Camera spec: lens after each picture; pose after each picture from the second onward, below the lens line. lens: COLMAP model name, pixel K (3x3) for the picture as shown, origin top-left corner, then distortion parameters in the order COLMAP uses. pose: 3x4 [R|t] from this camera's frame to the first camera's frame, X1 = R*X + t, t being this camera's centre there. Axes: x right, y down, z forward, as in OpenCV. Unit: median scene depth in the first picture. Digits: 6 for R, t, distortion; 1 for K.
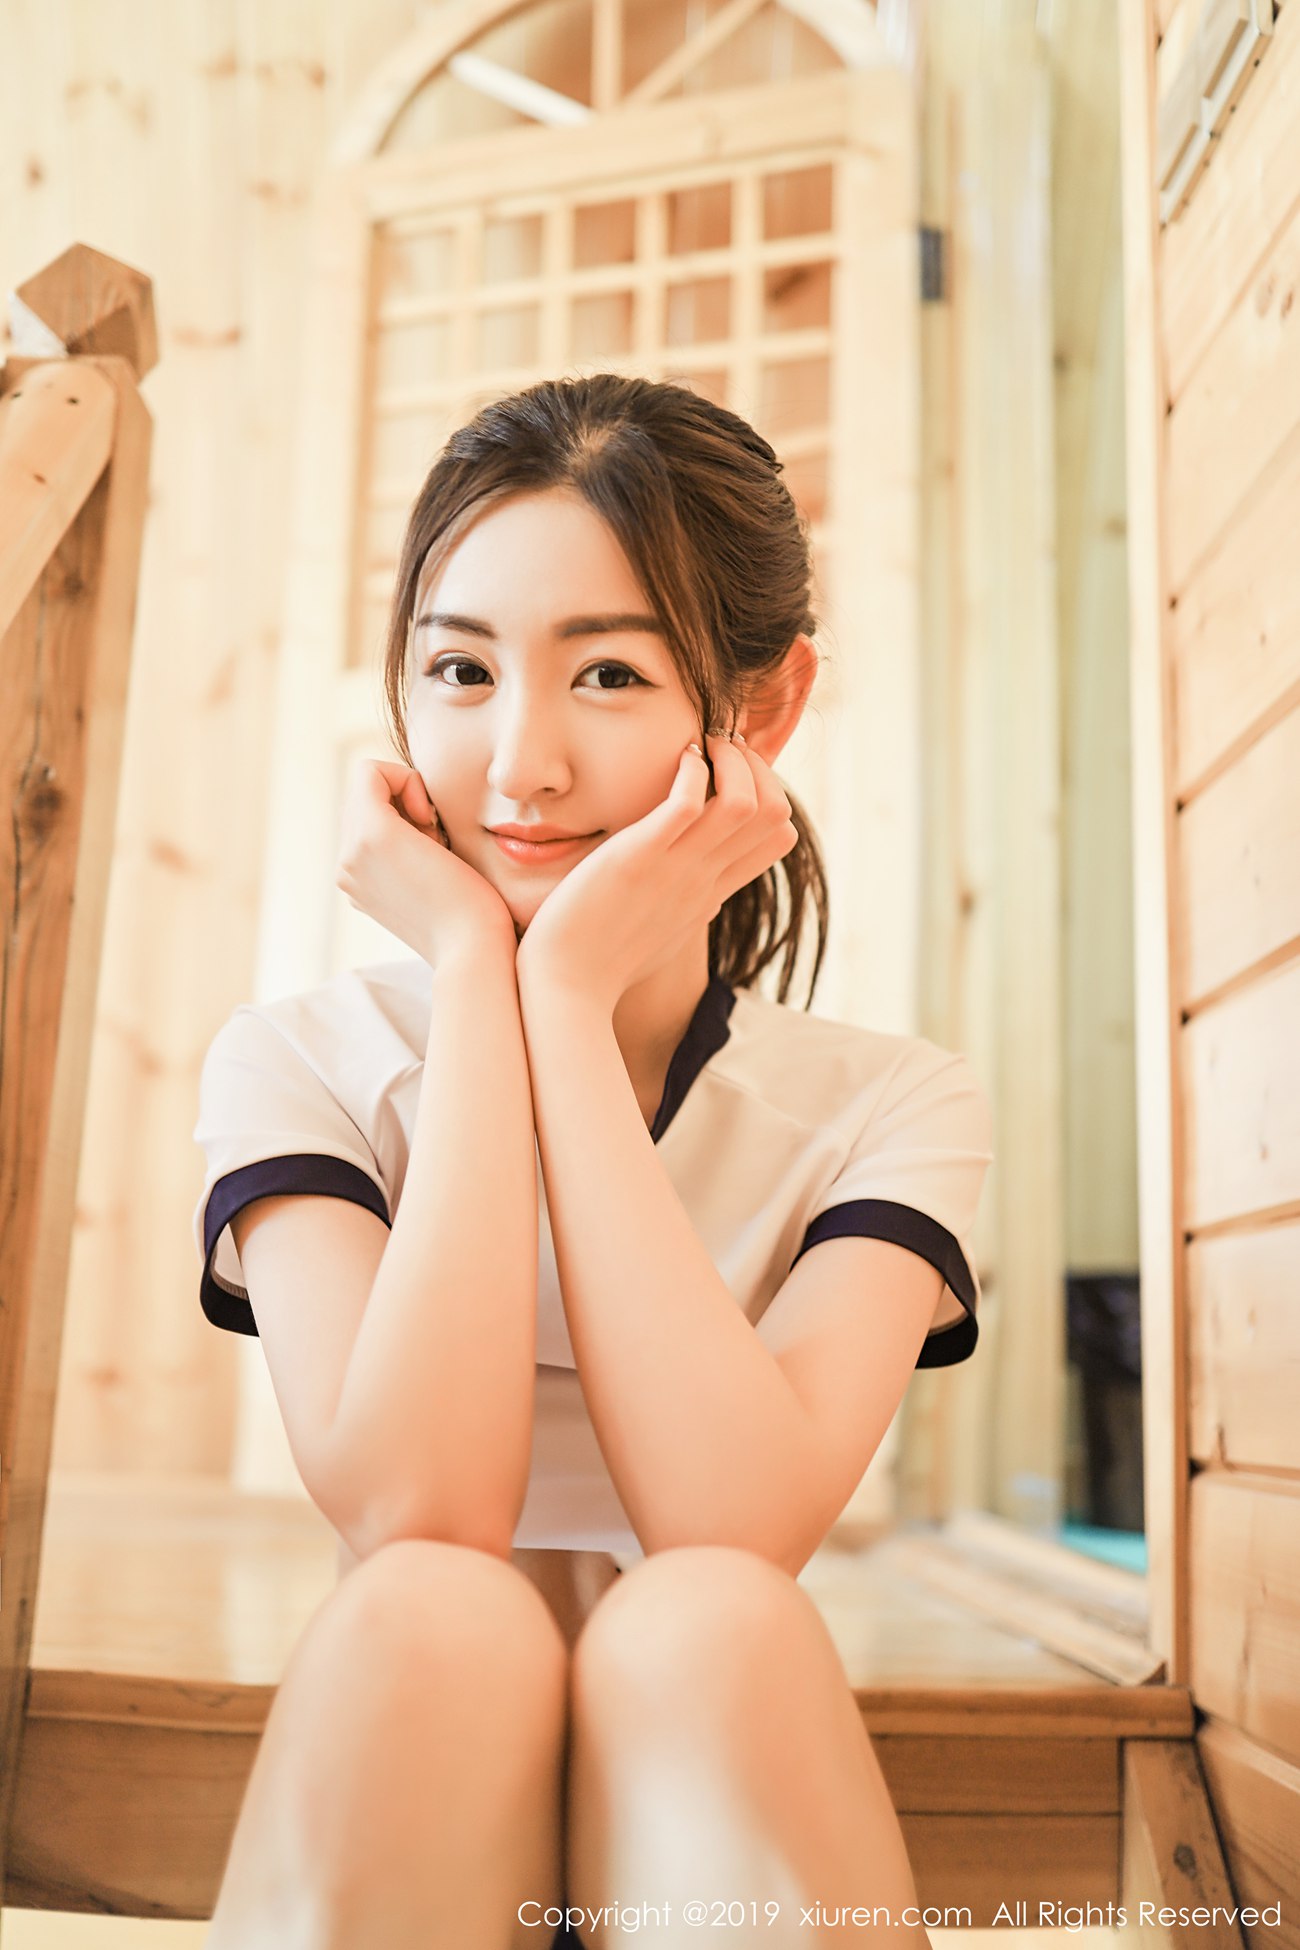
lens RADIAL K [[1982.2, 0, 654.4], [0, 1982.2, 977.3], [0, 0, 1]] dist [0.024638, -0.002216]
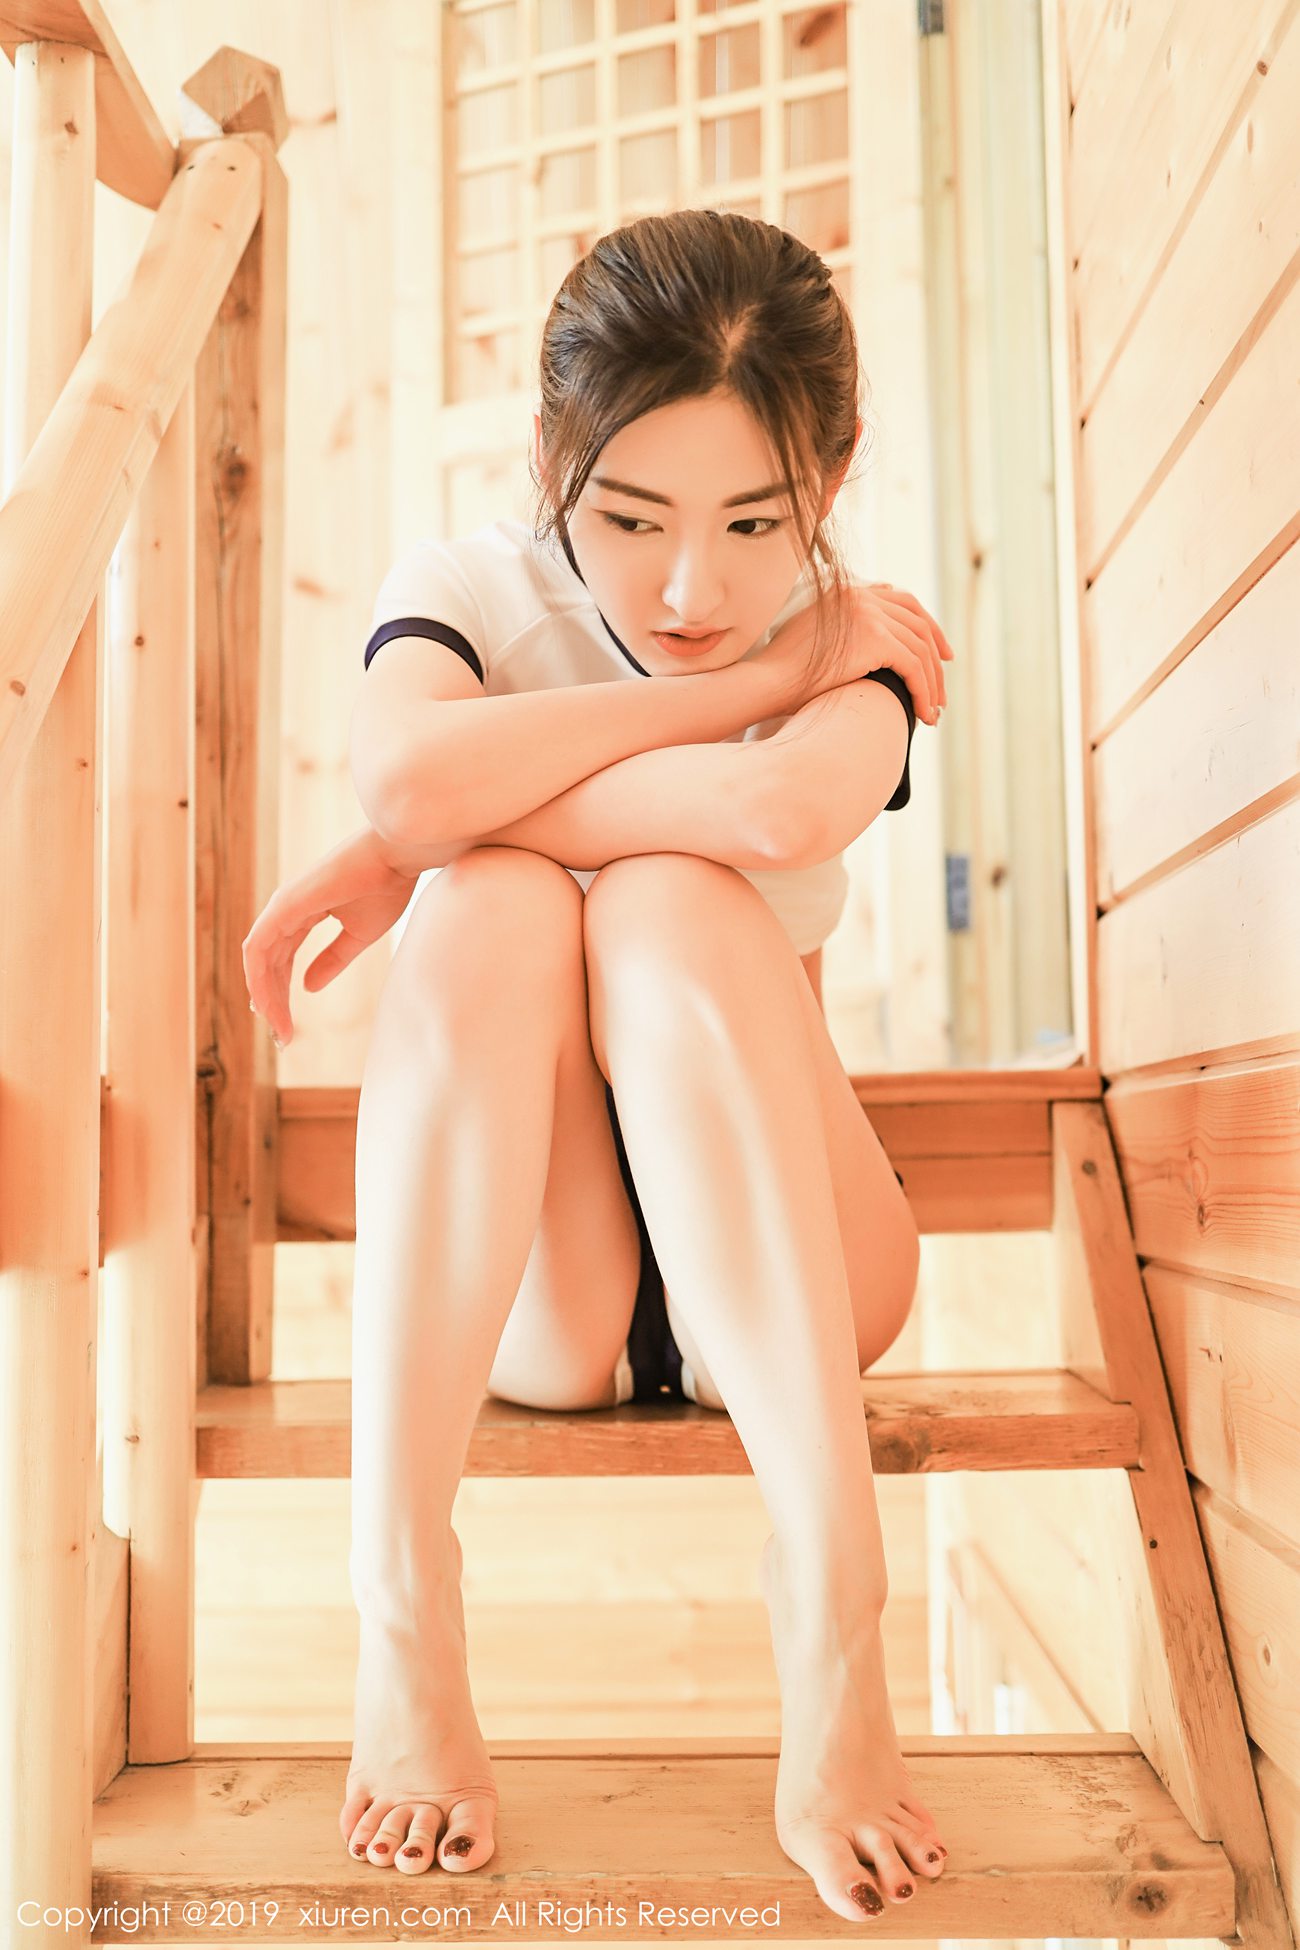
lens RADIAL K [[1961.8, 0, 650.0], [0, 1961.8, 975.0], [0, 0, 1]] dist [-0.011795, 0.023241]
pose [[0.996212, -0.051688, -0.069924, 0.052089], [0.059100, 0.992342, 0.108463, 0.119842], [0.063783, -0.112185, 0.991638, -0.342907]]
